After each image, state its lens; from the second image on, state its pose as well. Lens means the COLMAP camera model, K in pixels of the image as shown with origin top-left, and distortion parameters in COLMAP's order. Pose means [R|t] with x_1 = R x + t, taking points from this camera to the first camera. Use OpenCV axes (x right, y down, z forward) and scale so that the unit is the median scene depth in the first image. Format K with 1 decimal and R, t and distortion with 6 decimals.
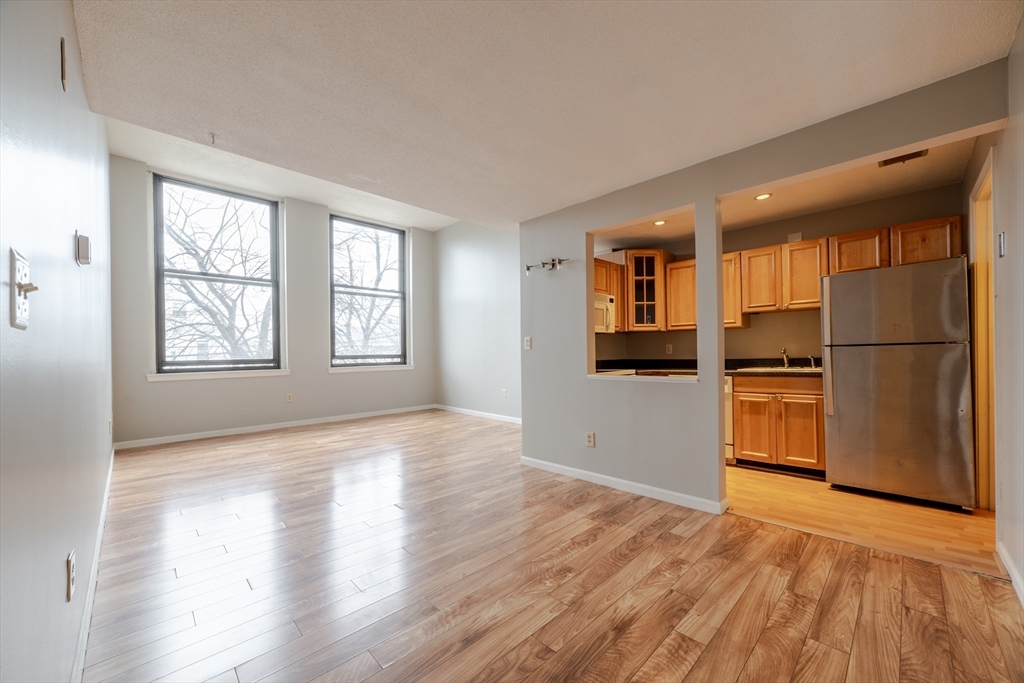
lens RADIAL K [[387.9, 0, 515.6], [0, 387.9, 349.4], [0, 0, 1]] dist [-0.005889, 0.003143]
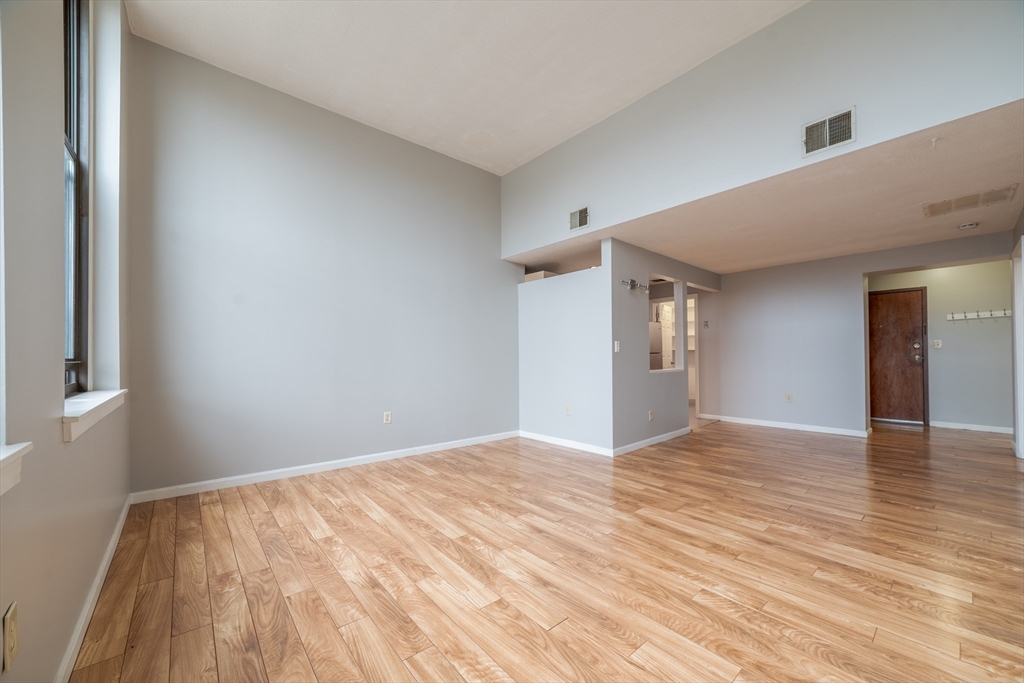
lens RADIAL K [[385.6, 0, 516.2], [0, 385.6, 351.1], [0, 0, 1]] dist [-0.006851, 0.002979]
pose [[0.066935, 0.025620, 0.997428, -1.082603], [-0.004522, 0.999668, -0.025374, 0.025583], [-0.997747, -0.002812, 0.067029, 1.189080]]
